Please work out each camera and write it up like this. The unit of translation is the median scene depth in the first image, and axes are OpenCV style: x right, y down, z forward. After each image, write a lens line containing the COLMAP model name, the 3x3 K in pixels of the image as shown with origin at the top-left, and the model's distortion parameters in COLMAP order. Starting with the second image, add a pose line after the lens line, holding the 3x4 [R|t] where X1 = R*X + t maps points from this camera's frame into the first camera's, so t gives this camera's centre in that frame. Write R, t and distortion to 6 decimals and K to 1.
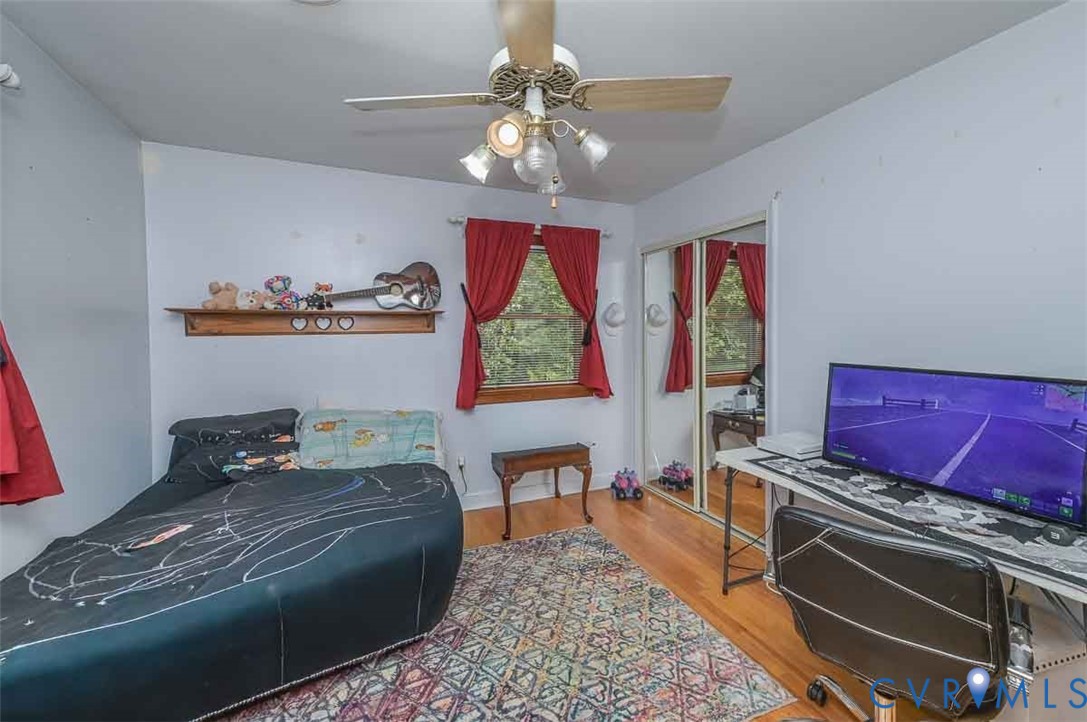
lens RADIAL K [[437.2, 0, 543.4], [0, 437.2, 348.8], [0, 0, 1]] dist [0.021806, 0.000097]
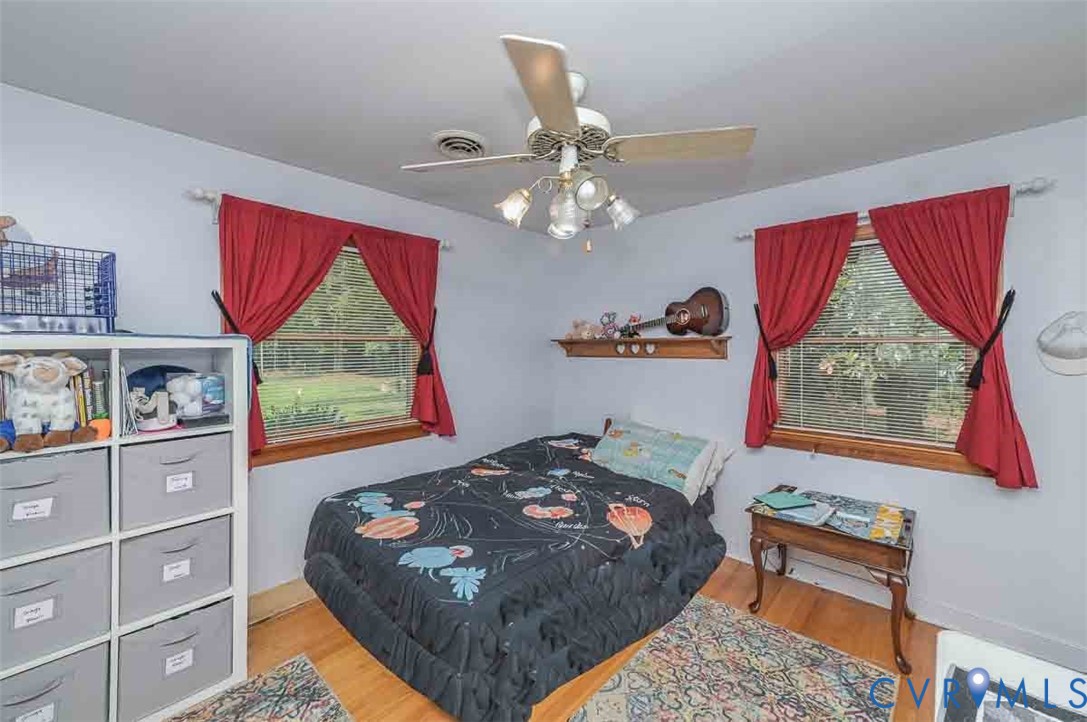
lens RADIAL K [[437.2, 0, 543.4], [0, 437.2, 348.8], [0, 0, 1]] dist [0.021806, 0.000097]
pose [[0.410964, 0.017338, -0.911487, 0.482924], [-0.032847, 0.999452, 0.004202, -0.053226], [0.911060, 0.028213, 0.411308, 0.269748]]
